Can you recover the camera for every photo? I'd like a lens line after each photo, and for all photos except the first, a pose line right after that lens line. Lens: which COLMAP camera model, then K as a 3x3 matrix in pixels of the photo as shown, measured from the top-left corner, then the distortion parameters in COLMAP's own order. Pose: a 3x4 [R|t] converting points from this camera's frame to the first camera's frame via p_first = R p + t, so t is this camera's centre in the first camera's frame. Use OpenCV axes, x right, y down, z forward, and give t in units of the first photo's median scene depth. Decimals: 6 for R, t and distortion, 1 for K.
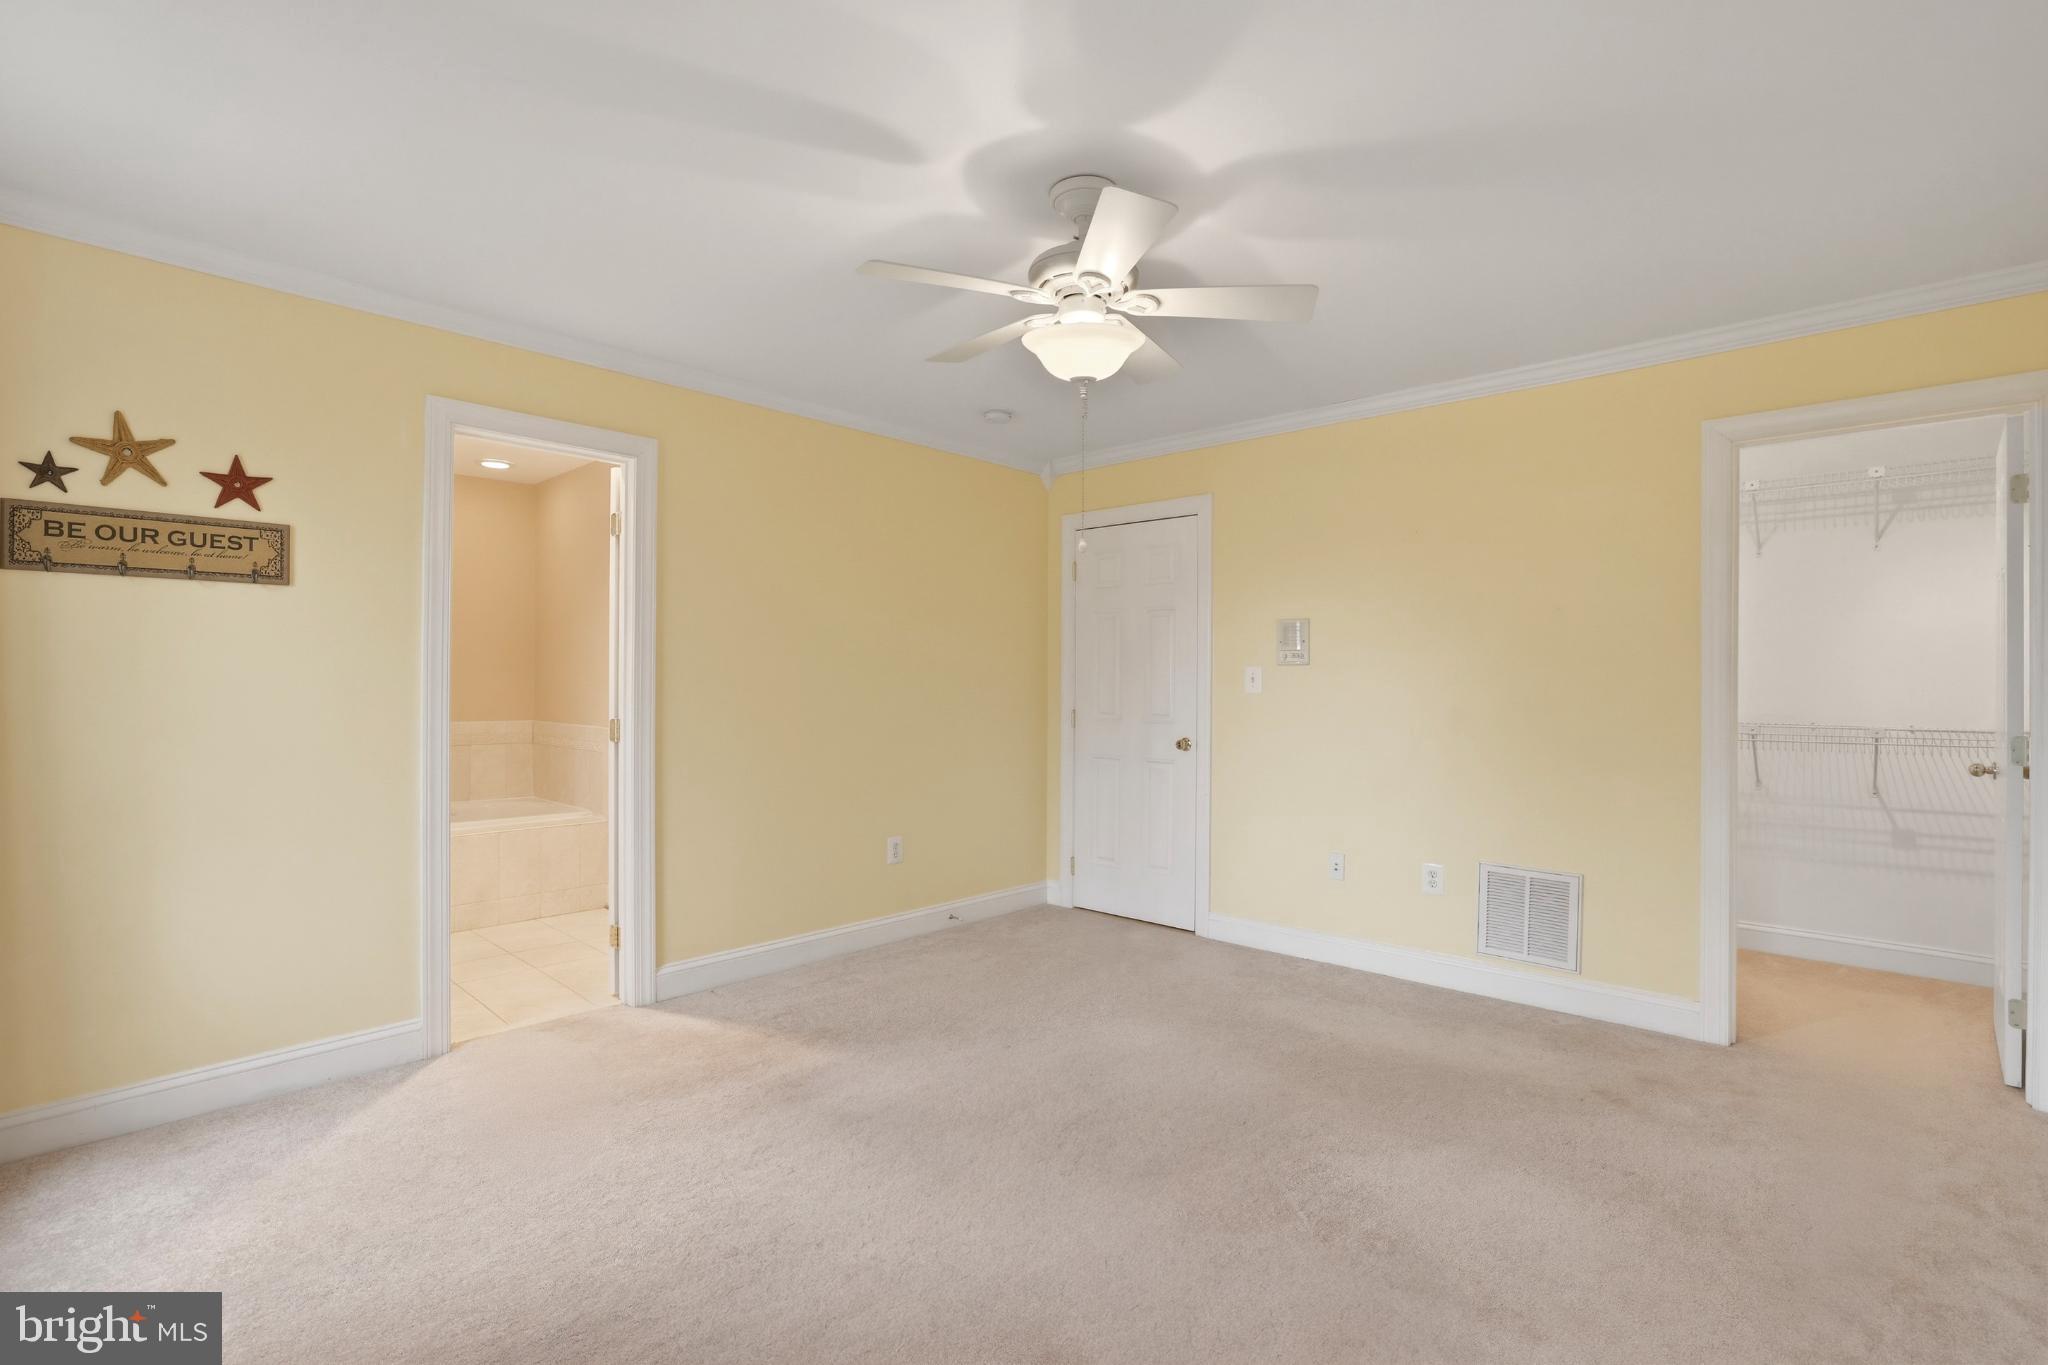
lens RADIAL K [[961.8, 0, 1033.3], [0, 961.8, 668.2], [0, 0, 1]] dist [-0.026186, 0.000912]
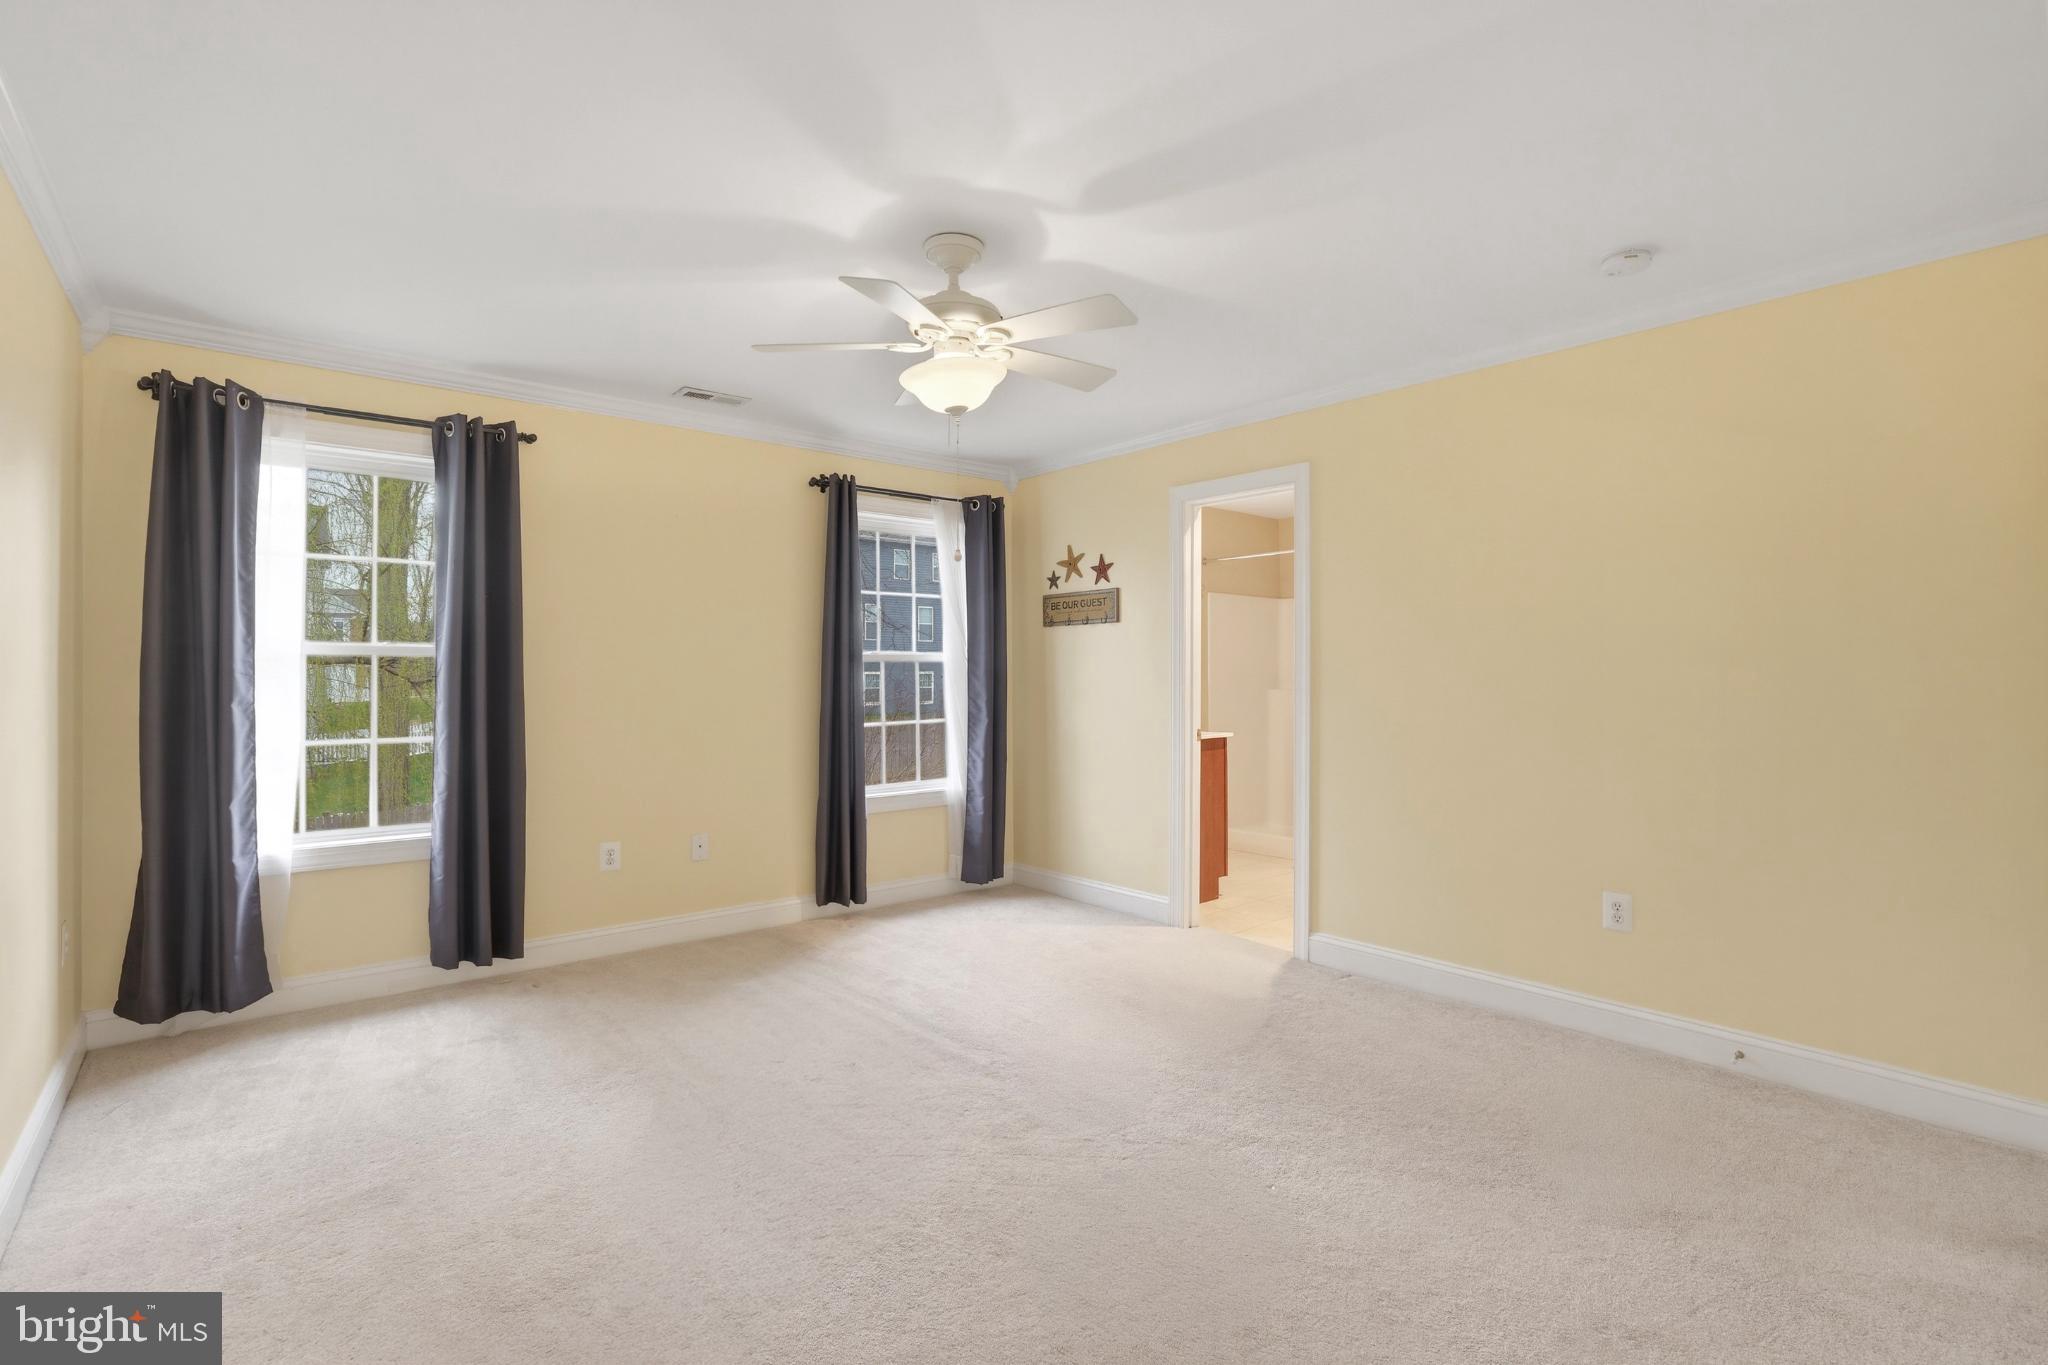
lens RADIAL K [[961.8, 0, 1033.3], [0, 961.8, 668.2], [0, 0, 1]] dist [-0.026186, 0.000912]
pose [[-0.140603, -0.011630, -0.989998, 1.013219], [0.016619, 0.999762, -0.014105, 0.019981], [0.989927, -0.018436, -0.140376, 1.114517]]
